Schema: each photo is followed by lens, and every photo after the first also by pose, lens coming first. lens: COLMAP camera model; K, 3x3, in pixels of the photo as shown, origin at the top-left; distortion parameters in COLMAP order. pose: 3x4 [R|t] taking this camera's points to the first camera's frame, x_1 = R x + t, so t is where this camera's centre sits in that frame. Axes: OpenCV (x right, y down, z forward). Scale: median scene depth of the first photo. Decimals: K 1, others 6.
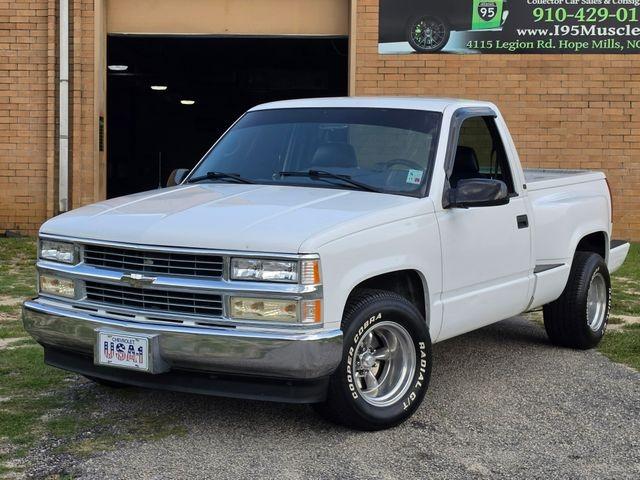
lens RADIAL K [[1209.0, 0, 317.3], [0, 1209.0, 200.9], [0, 0, 1]] dist [0.138464, -0.315126]
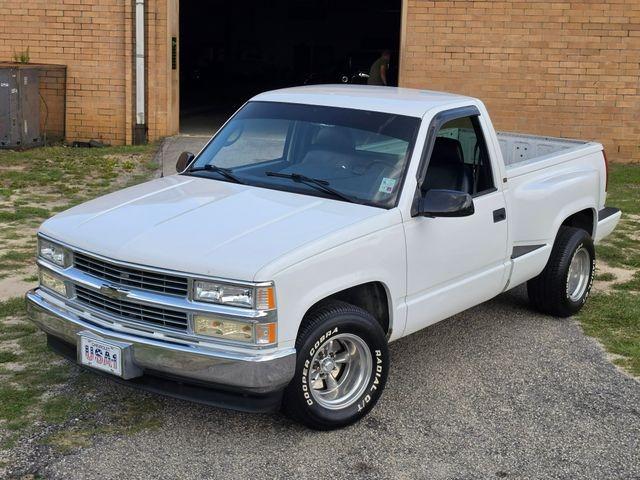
lens RADIAL K [[1075.1, 0, 320.0], [0, 1075.1, 240.0], [0, 0, 1]] dist [0.117676, -0.070118]
pose [[0.996114, 0.033016, -0.081656, 0.110282], [-0.019512, 0.986769, 0.160957, -0.135953], [0.085890, -0.158738, 0.983578, 0.061538]]
